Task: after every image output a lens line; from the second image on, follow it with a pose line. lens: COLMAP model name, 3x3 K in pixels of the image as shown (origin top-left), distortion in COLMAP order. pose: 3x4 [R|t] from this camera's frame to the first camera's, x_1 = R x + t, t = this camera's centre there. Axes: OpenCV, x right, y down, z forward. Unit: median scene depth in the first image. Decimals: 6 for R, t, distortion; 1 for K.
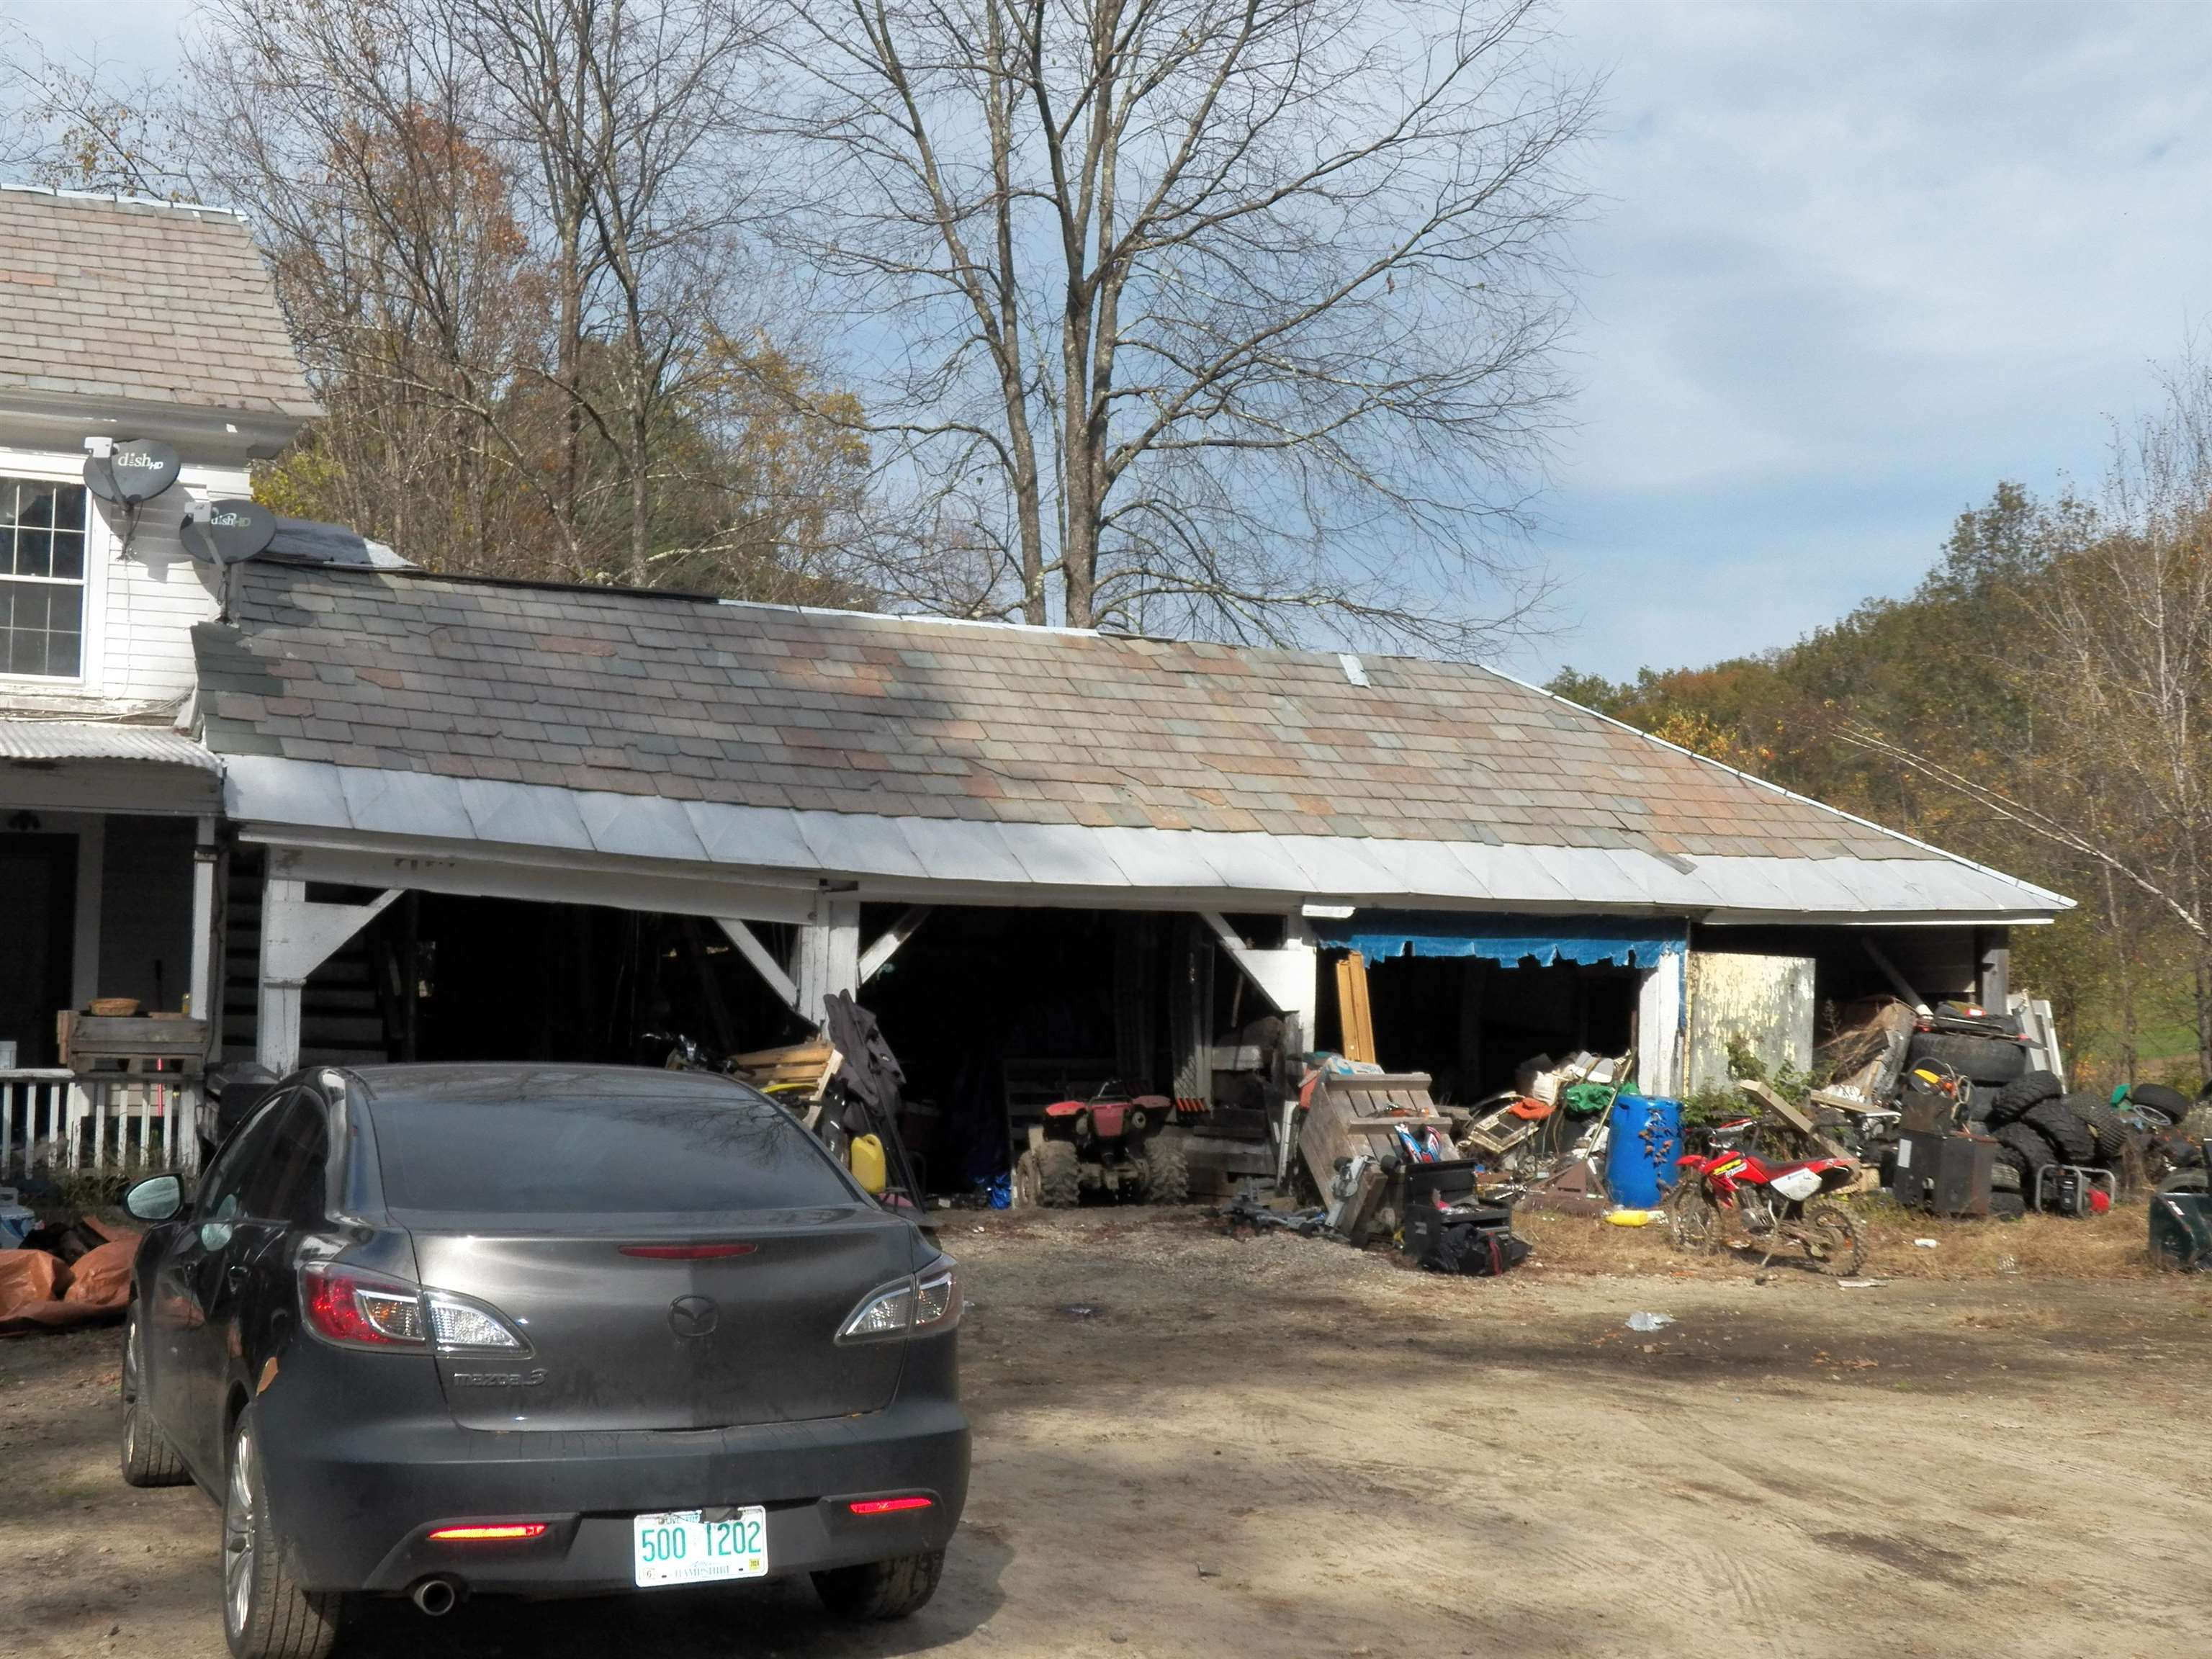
lens RADIAL K [[2568.8, 0, 1106.0], [0, 2568.8, 829.5], [0, 0, 1]] dist [-0.098345, 0.063485]
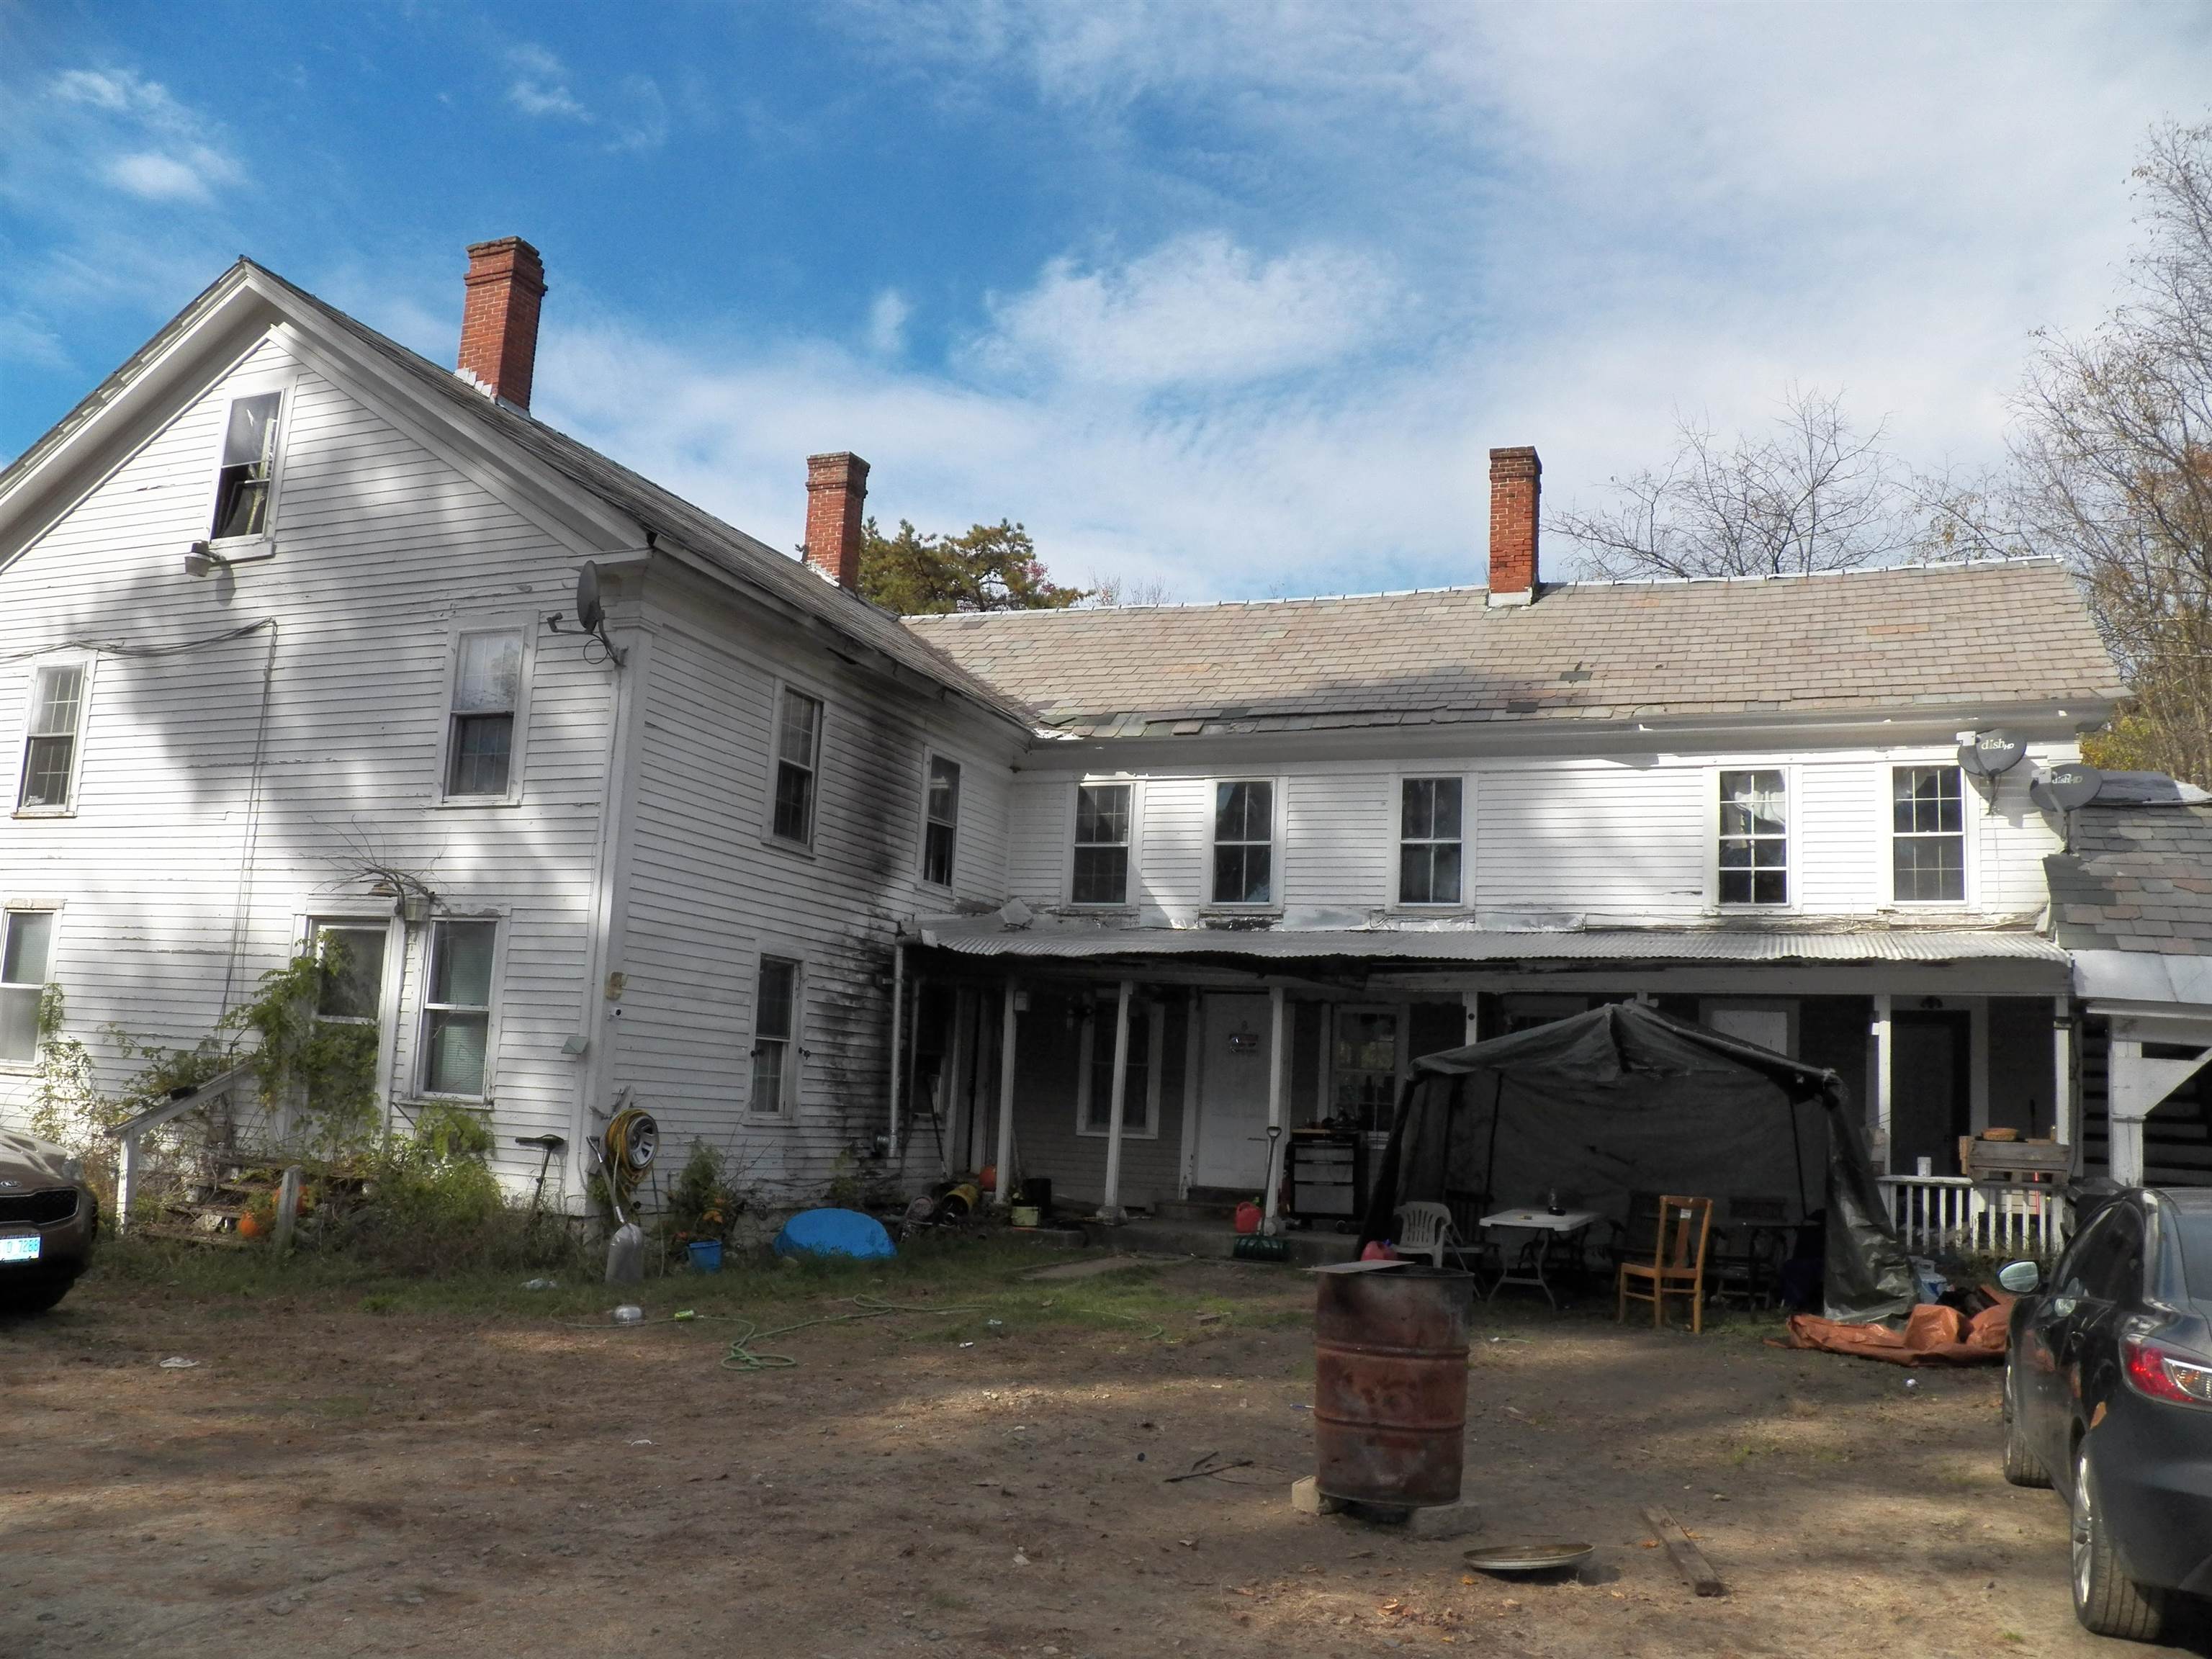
lens RADIAL K [[1800.4, 0, 1119.0], [0, 1800.4, 848.1], [0, 0, 1]] dist [-0.149489, 0.112089]
pose [[0.665020, -0.083749, -0.742115, 0.010342], [0.017918, 0.995196, -0.096253, -0.003011], [0.746610, 0.050713, 0.663326, -0.009244]]
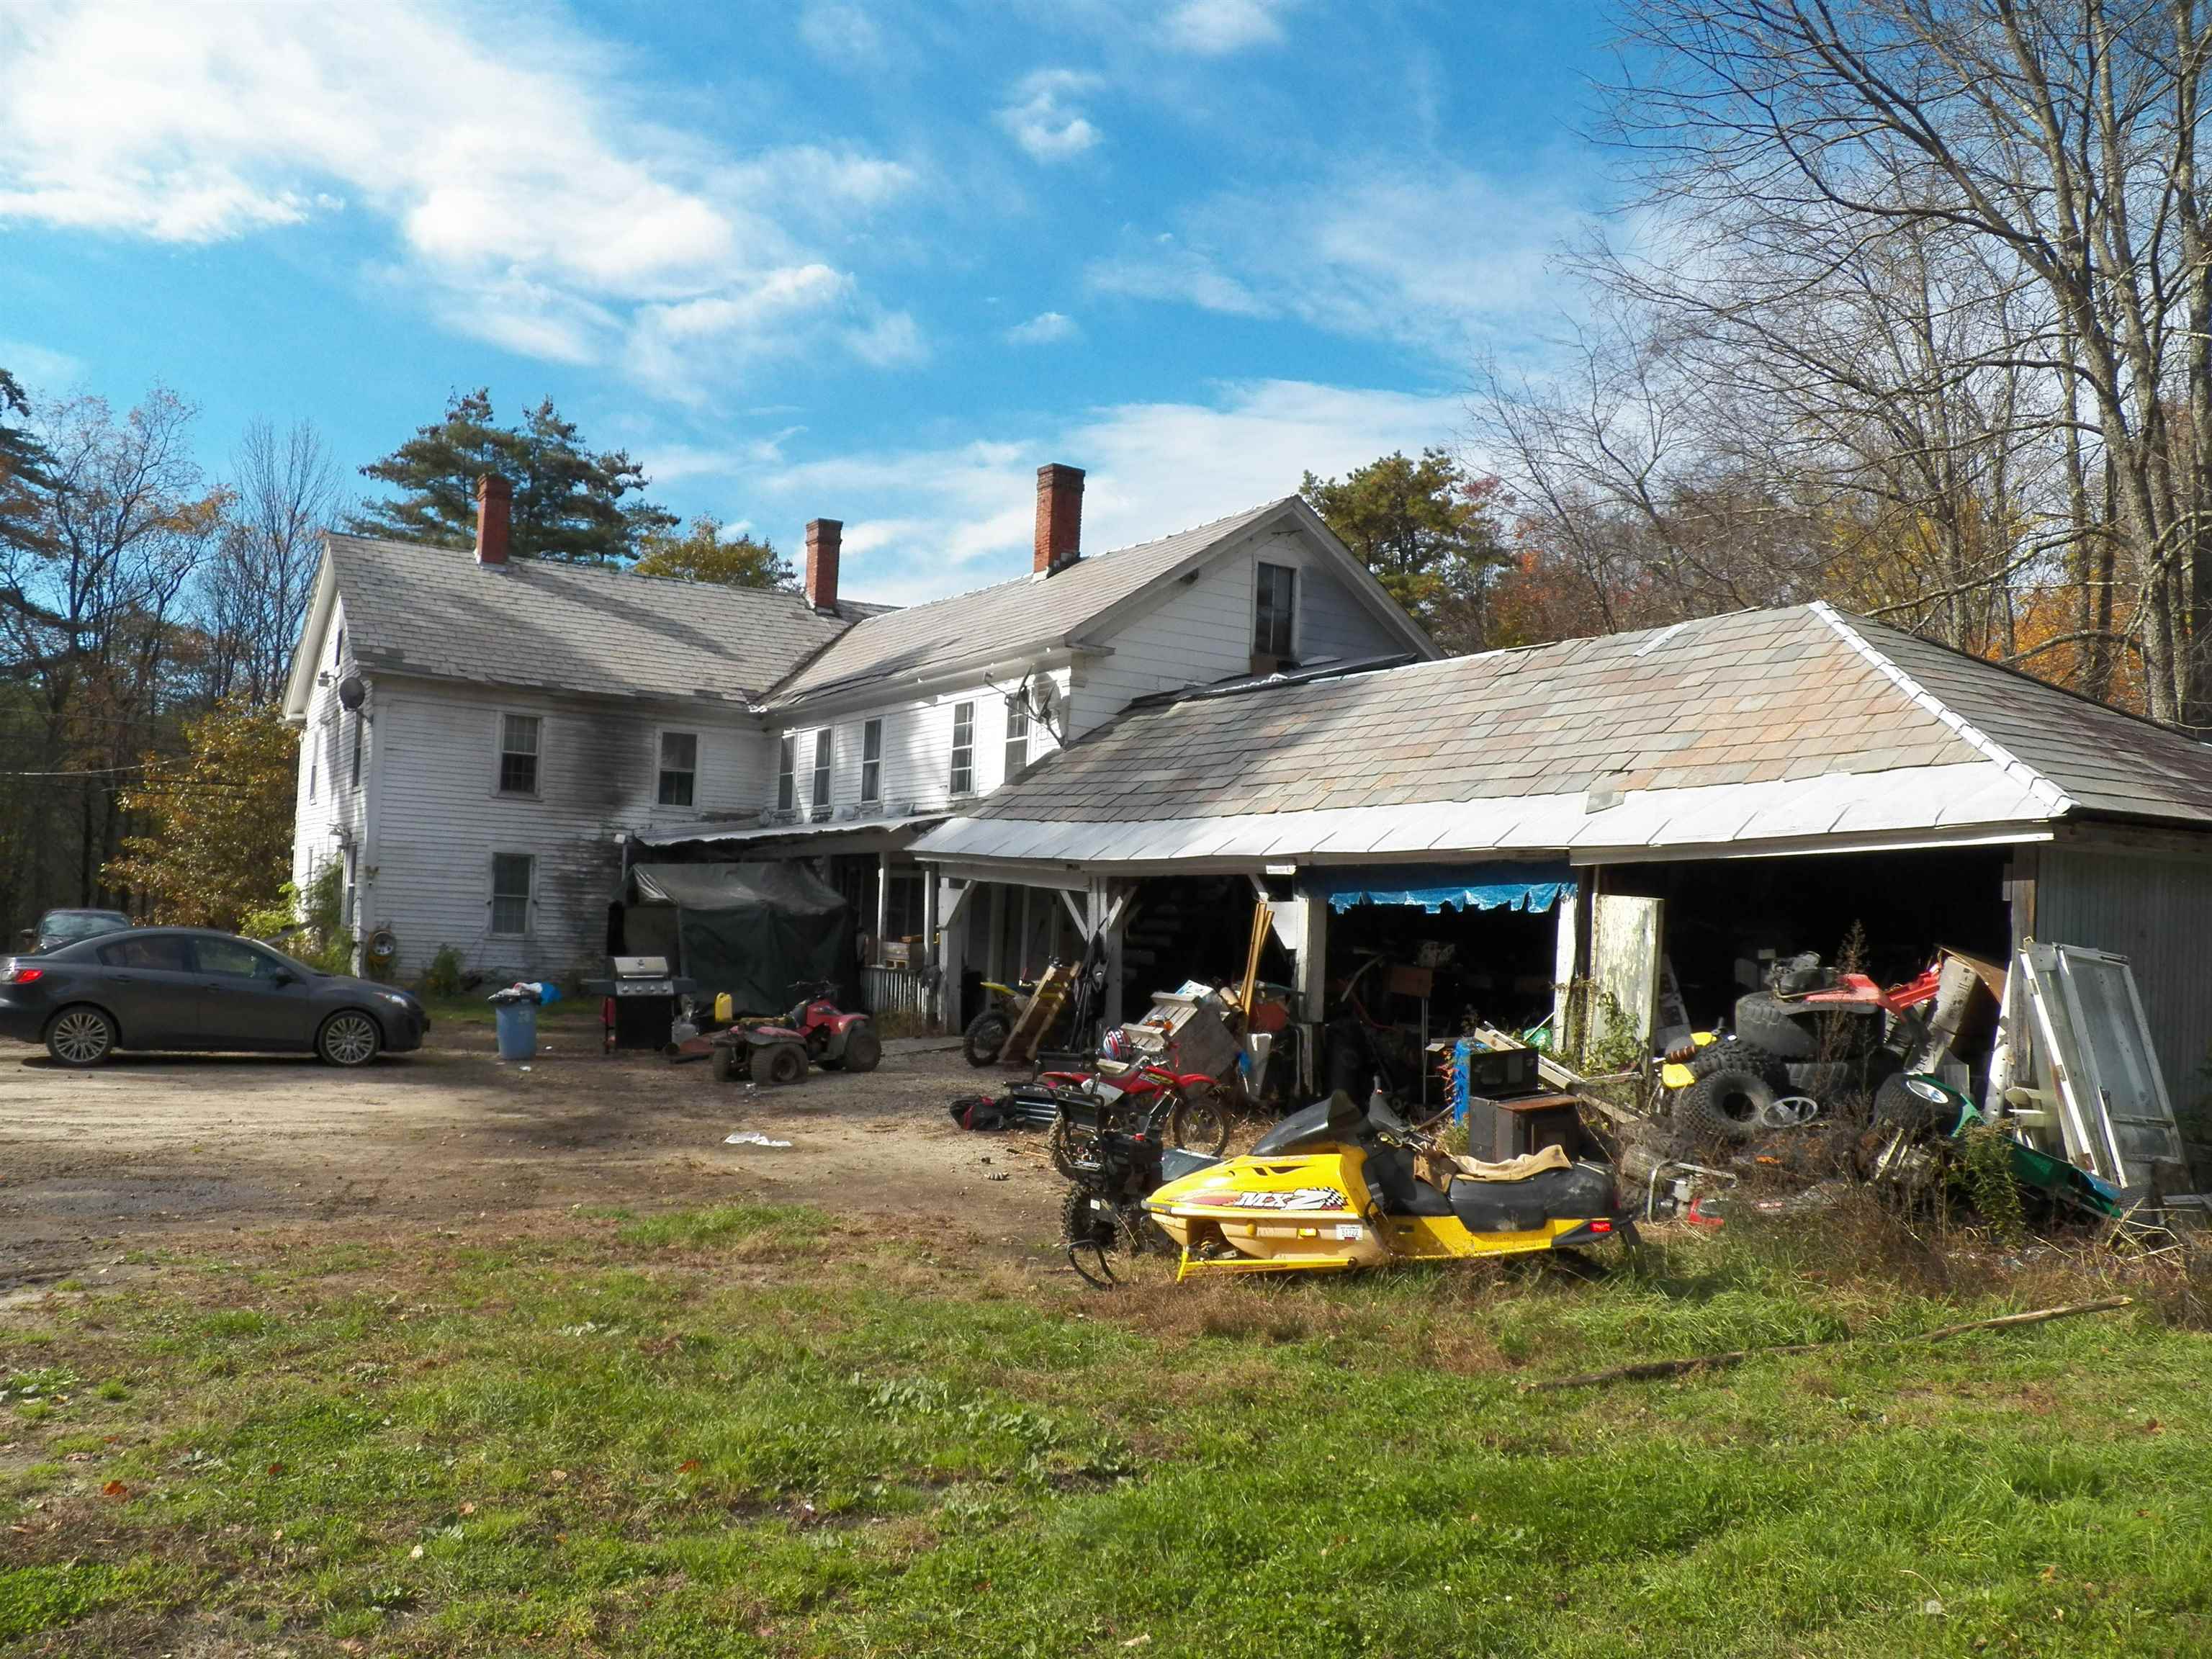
lens RADIAL K [[1800.4, 0, 1119.0], [0, 1800.4, 848.1], [0, 0, 1]] dist [-0.149489, 0.112089]
pose [[0.098014, -0.054787, -0.993676, 1.029002], [0.036651, 0.998005, -0.051410, 0.068832], [0.994510, -0.031381, 0.099827, 0.902647]]
